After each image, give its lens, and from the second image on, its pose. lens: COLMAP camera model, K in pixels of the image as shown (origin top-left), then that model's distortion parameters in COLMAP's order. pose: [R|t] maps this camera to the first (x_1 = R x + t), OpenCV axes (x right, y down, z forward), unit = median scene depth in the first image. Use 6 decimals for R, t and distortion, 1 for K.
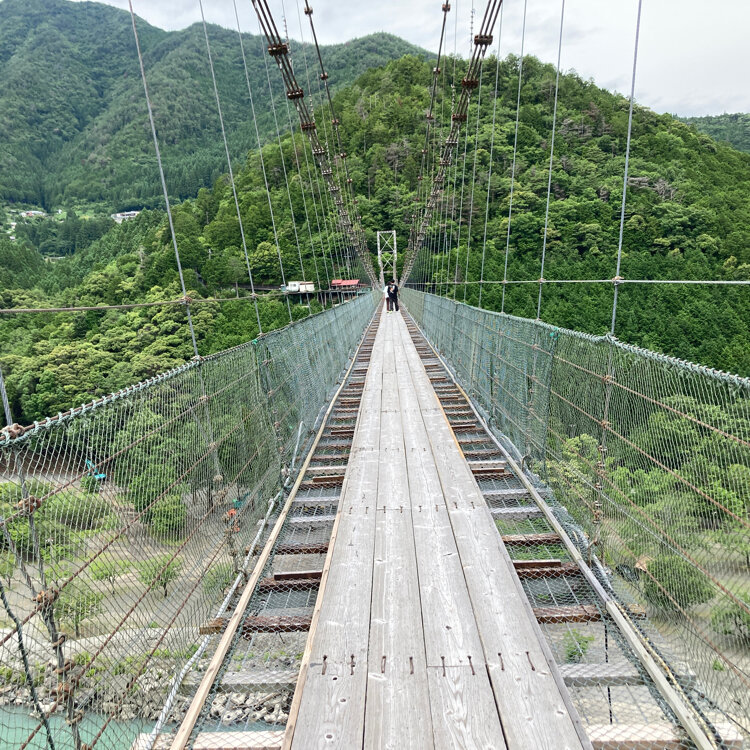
lens RADIAL K [[968.2, 0, 375.2], [0, 968.2, 377.3], [0, 0, 1]] dist [0.033172, 0.000000]
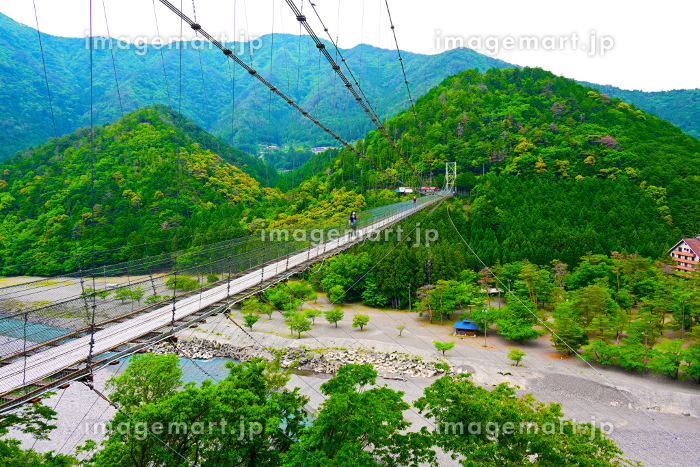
lens RADIAL K [[546.2, 0, 346.0], [0, 546.2, 231.6], [0, 0, 1]] dist [0.030019, -0.016237]
pose [[0.980912, 0.040602, -0.190166, 0.016747], [-0.043019, 0.999037, -0.008597, 0.005511], [0.189634, 0.016613, 0.981714, -0.106765]]
